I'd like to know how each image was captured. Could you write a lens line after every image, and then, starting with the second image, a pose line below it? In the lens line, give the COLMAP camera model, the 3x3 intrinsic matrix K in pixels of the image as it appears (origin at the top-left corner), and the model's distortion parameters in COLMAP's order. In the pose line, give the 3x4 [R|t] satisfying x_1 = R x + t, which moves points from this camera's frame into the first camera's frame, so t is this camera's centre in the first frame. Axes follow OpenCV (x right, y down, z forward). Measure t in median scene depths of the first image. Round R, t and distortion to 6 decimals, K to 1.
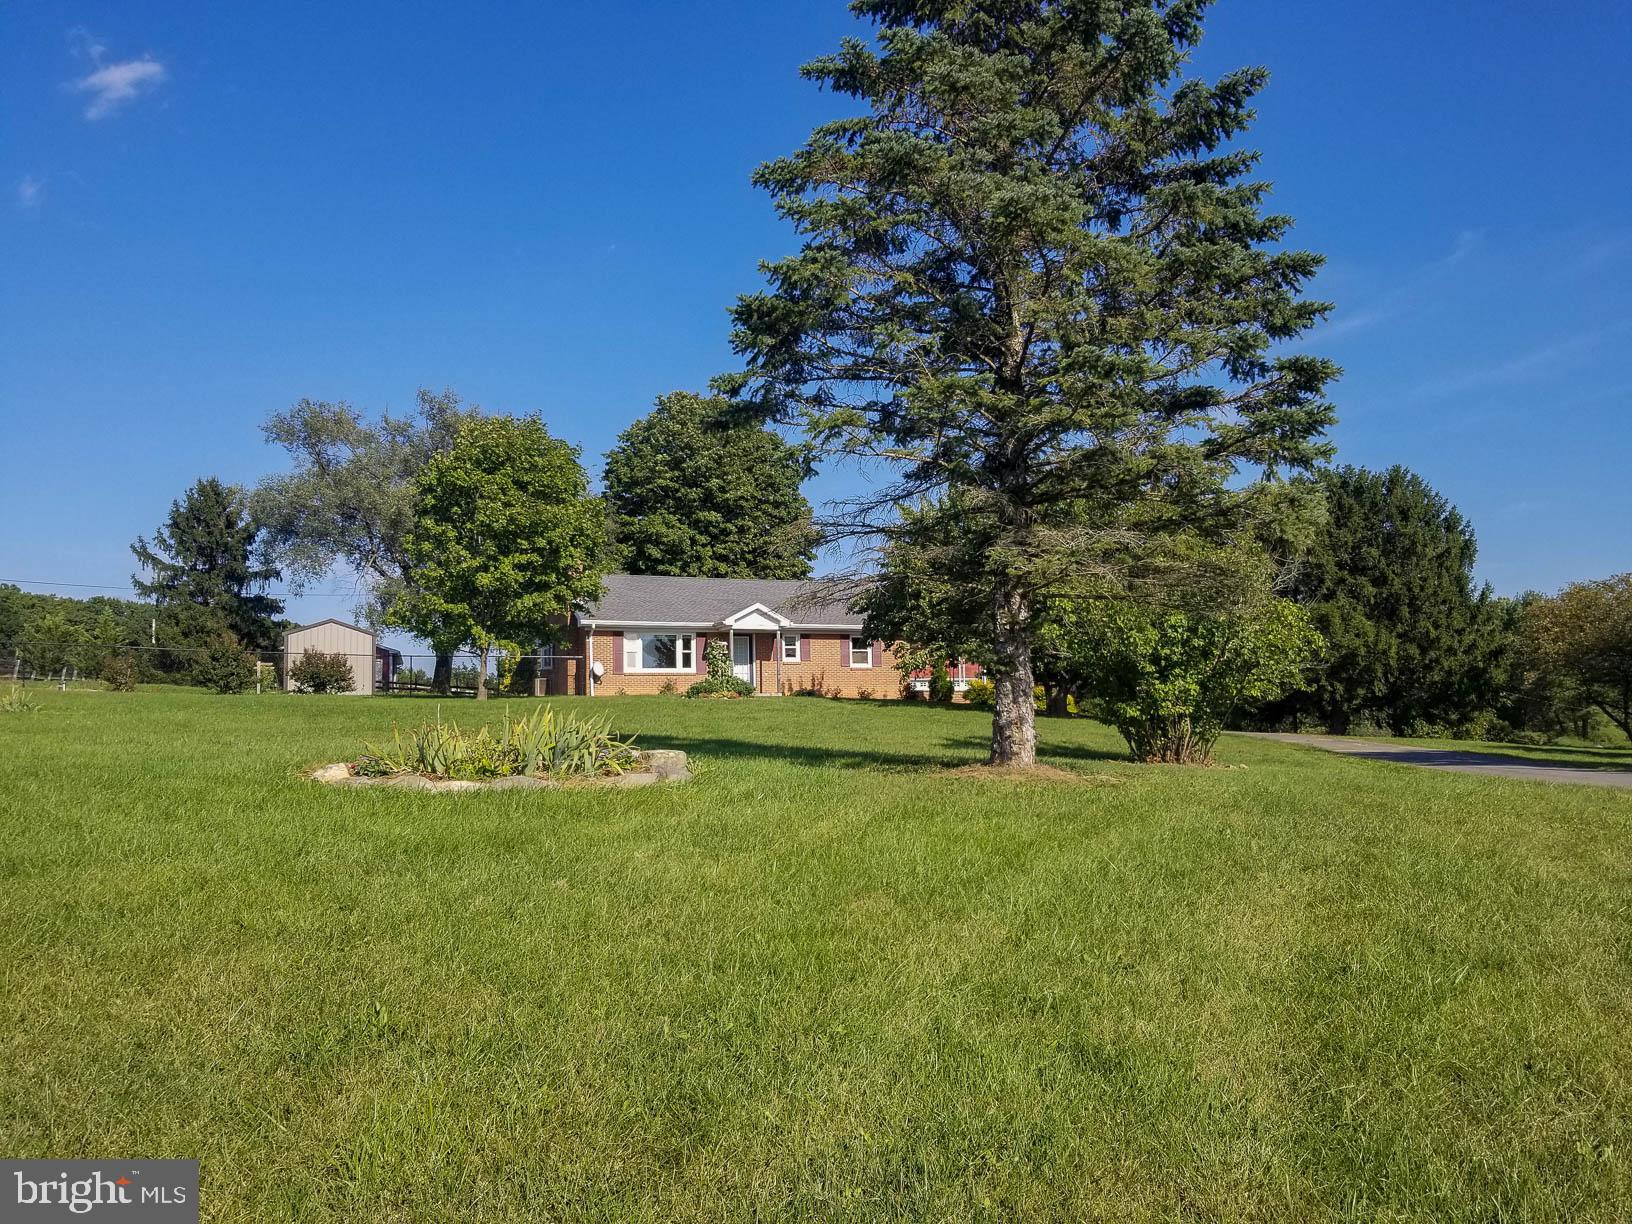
lens RADIAL K [[1230.3, 0, 823.3], [0, 1230.3, 607.2], [0, 0, 1]] dist [0.008979, -0.003115]
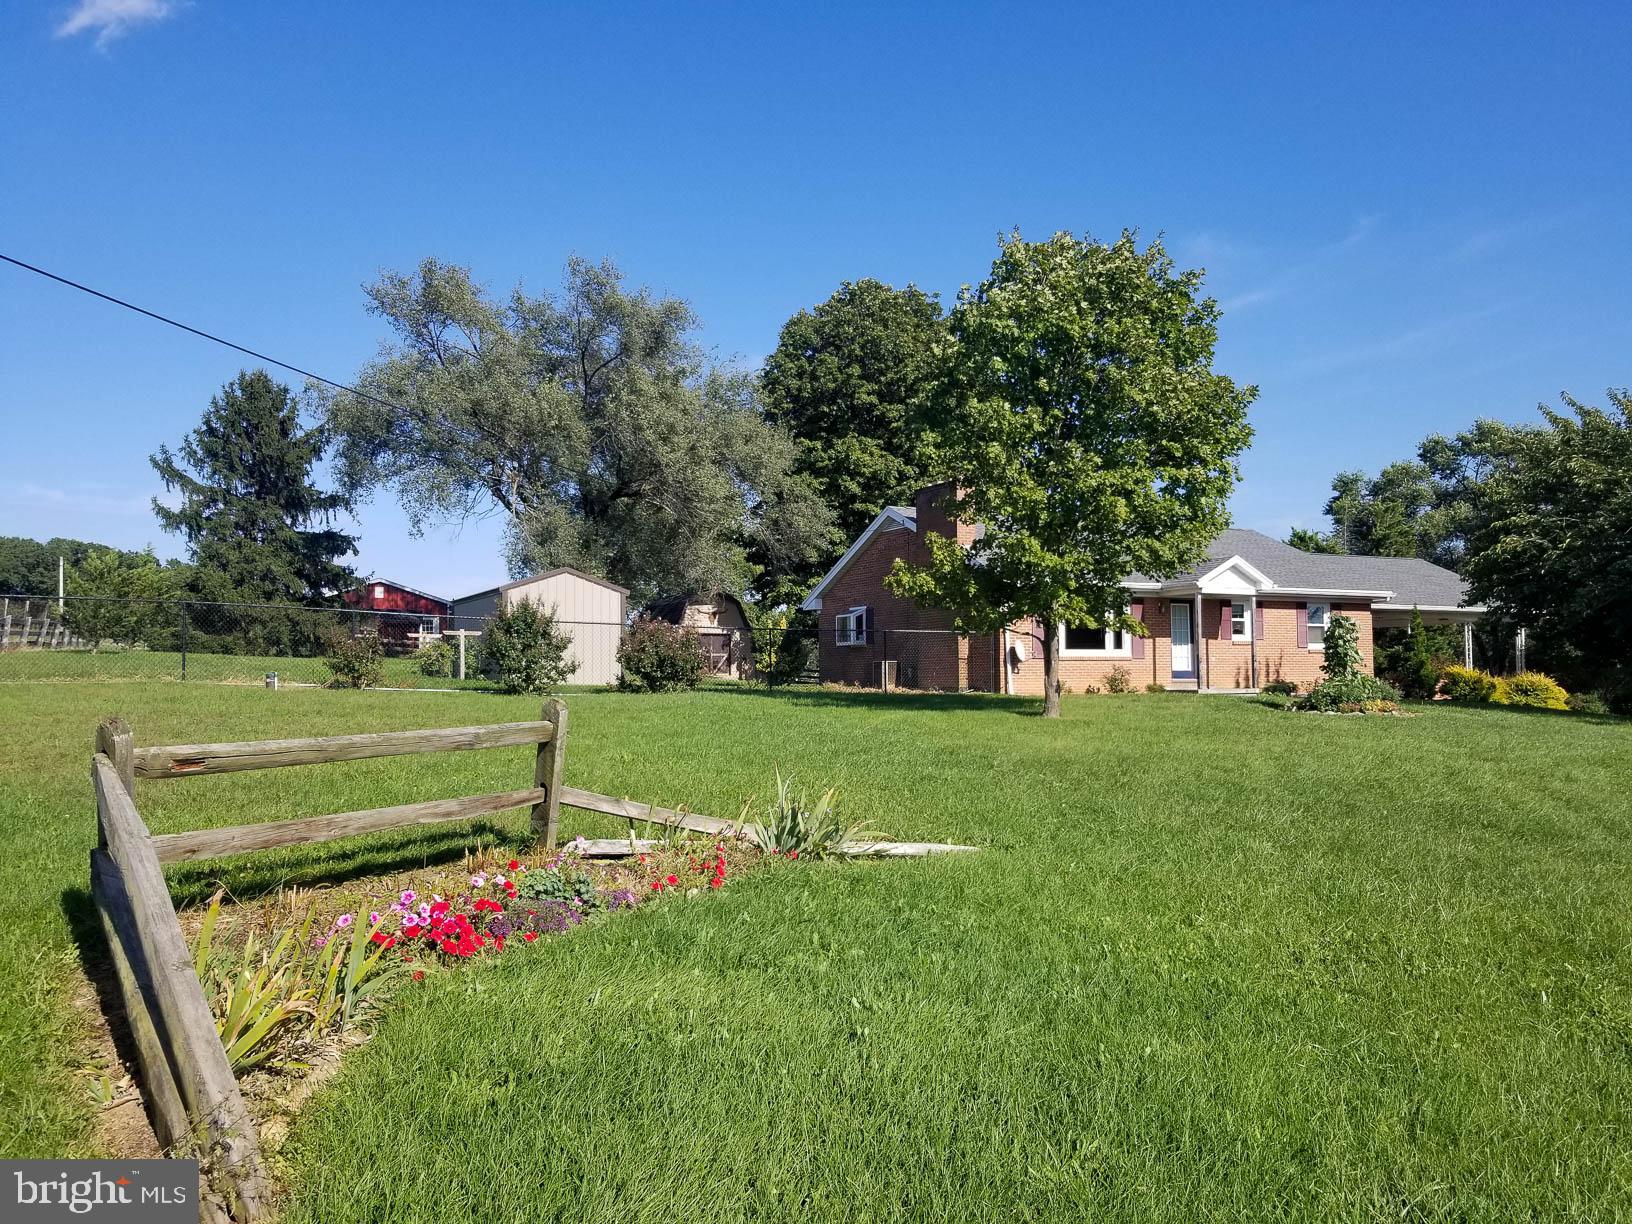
lens RADIAL K [[1230.3, 0, 821.4], [0, 1230.3, 596.4], [0, 0, 1]] dist [0.008979, -0.003115]
pose [[0.995044, 0.017178, 0.097937, -0.334364], [-0.020165, 0.999359, 0.029587, 0.003264], [-0.097365, -0.031415, 0.994753, 0.329093]]
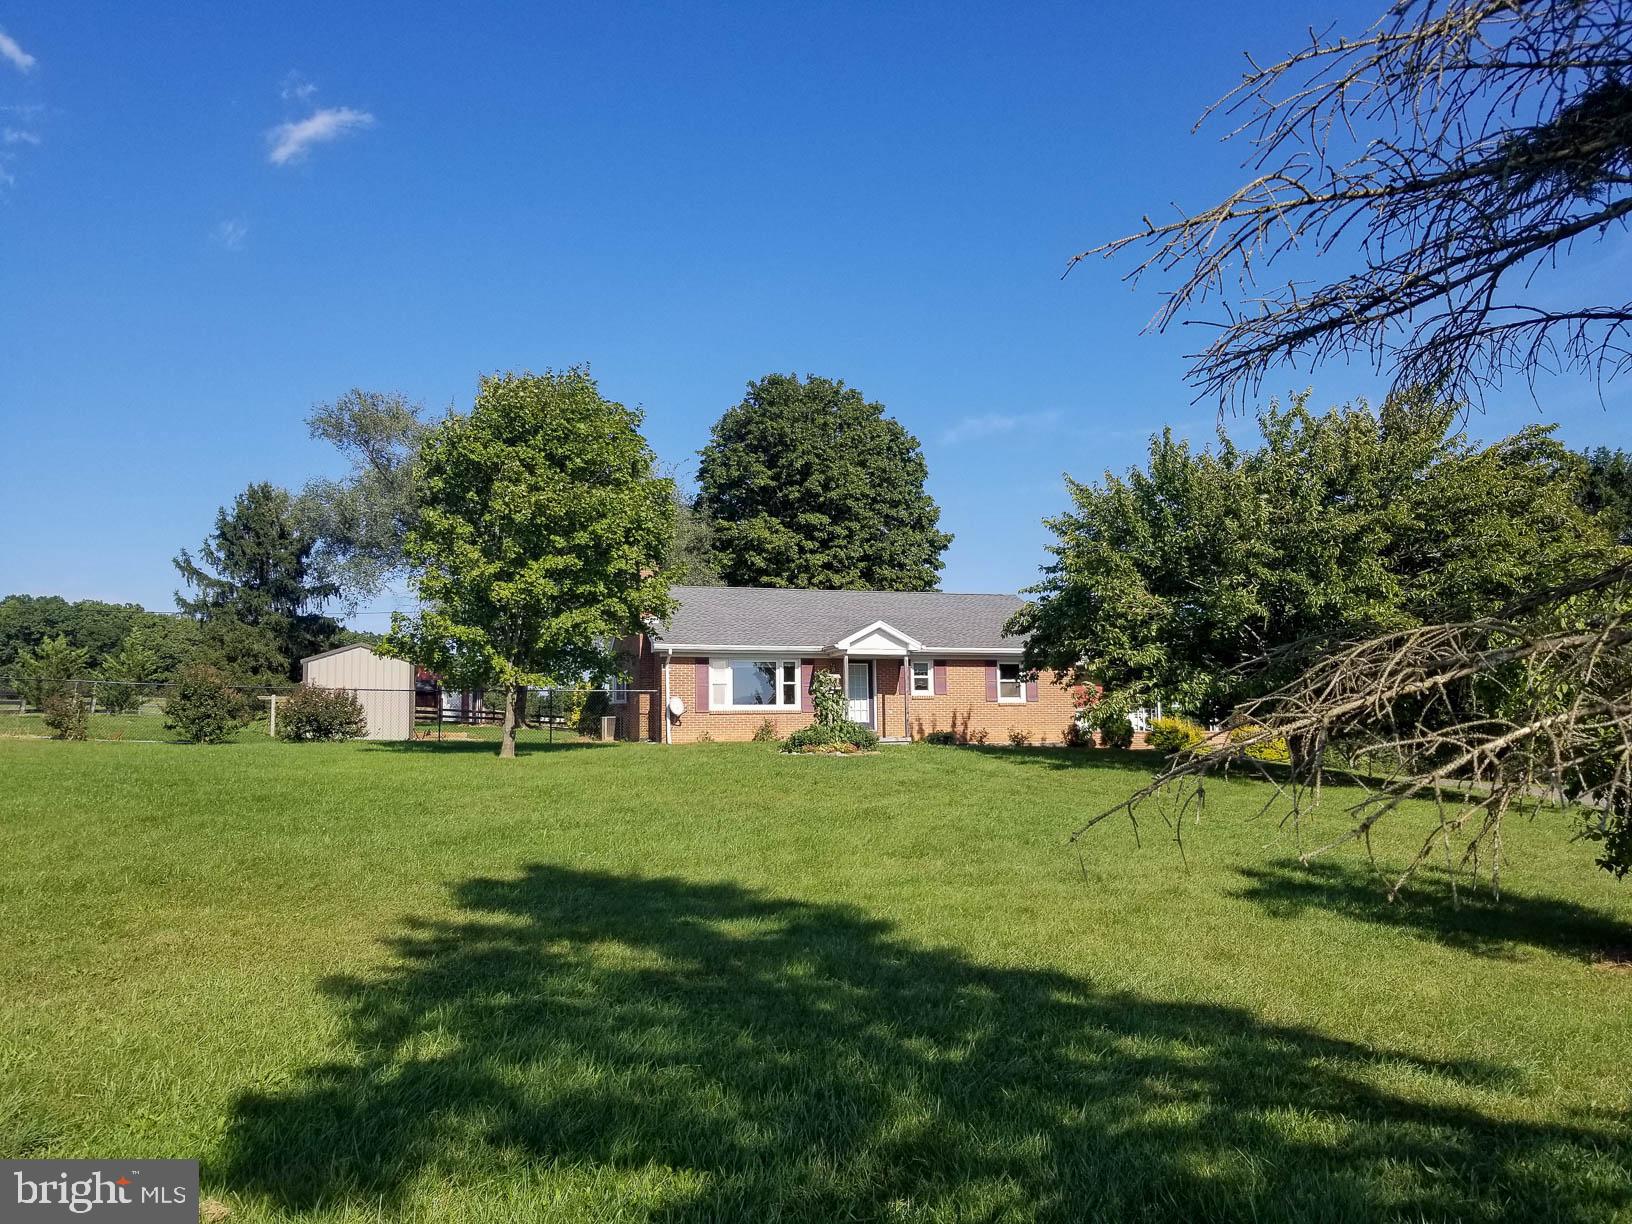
lens RADIAL K [[1230.3, 0, 822.1], [0, 1230.3, 615.4], [0, 0, 1]] dist [0.008979, -0.003115]
pose [[0.995878, -0.005735, -0.090520, -0.018501], [0.005255, 0.999971, -0.005546, -0.002667], [0.090549, 0.005048, 0.995879, 0.216620]]
